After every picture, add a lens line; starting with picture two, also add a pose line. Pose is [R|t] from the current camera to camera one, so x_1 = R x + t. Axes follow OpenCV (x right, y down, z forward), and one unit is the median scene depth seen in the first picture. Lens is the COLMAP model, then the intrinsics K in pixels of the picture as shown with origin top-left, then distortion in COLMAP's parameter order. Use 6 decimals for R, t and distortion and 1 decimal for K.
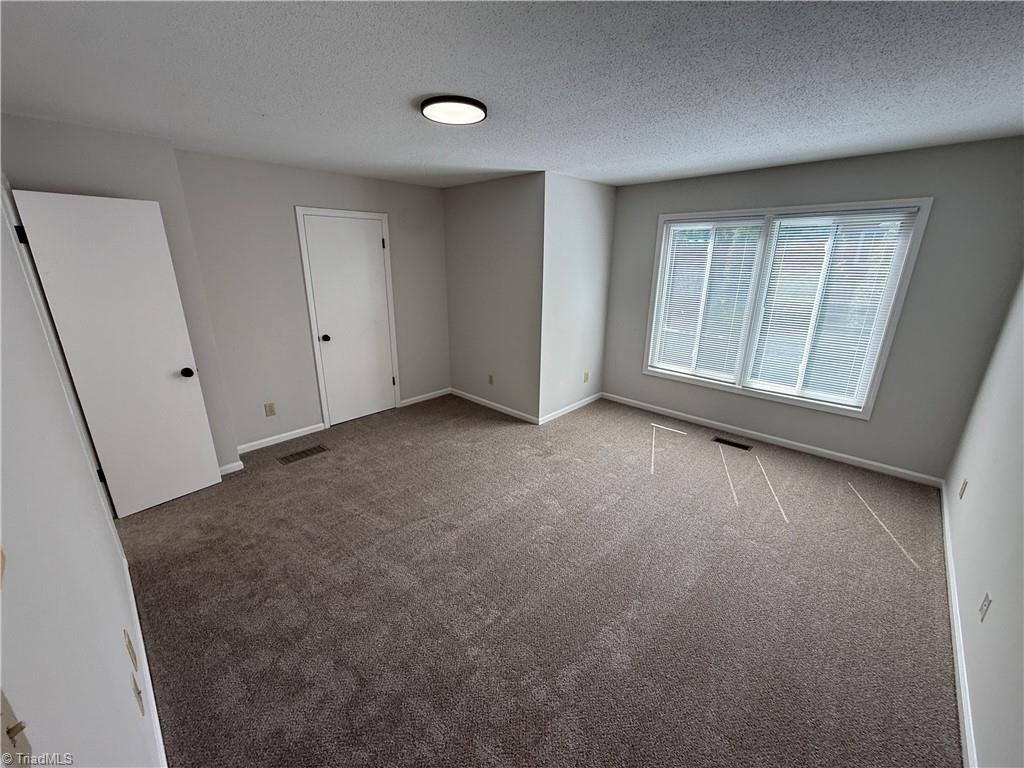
lens RADIAL K [[409.7, 0, 508.5], [0, 409.7, 384.4], [0, 0, 1]] dist [-0.001488, -0.000025]
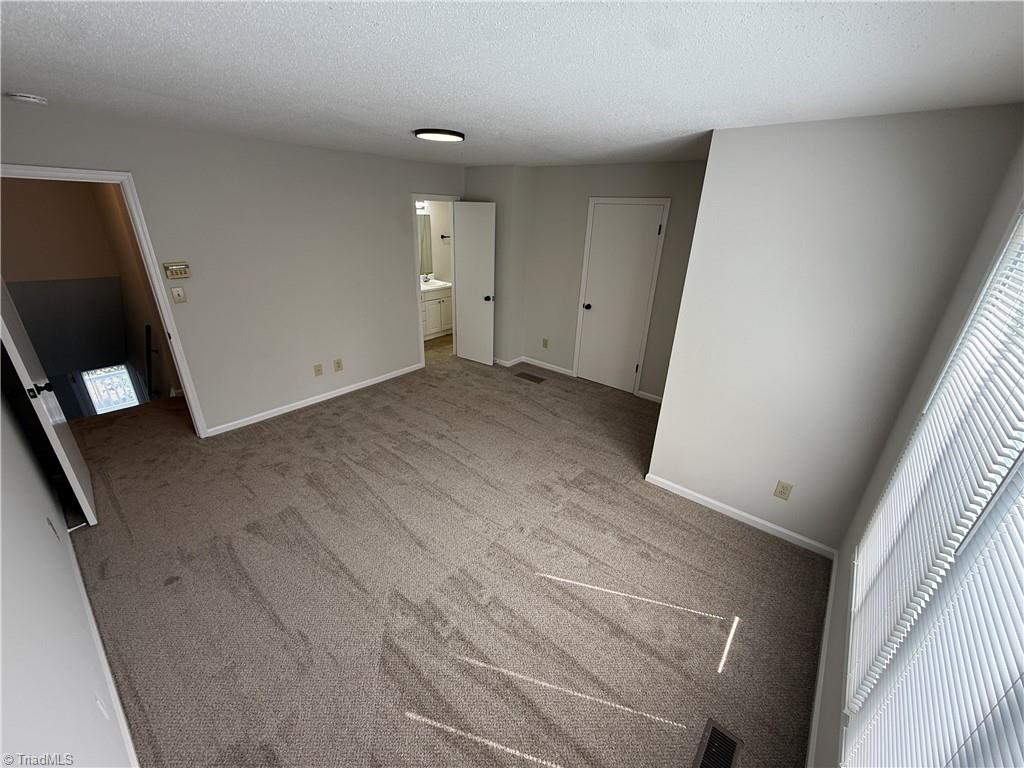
lens RADIAL K [[409.7, 0, 508.5], [0, 409.7, 384.4], [0, 0, 1]] dist [-0.001488, -0.000025]
pose [[0.065821, 0.390999, -0.918035, 0.780100], [-0.329094, 0.877058, 0.349951, -0.271481], [0.942000, 0.279086, 0.186405, 0.648968]]
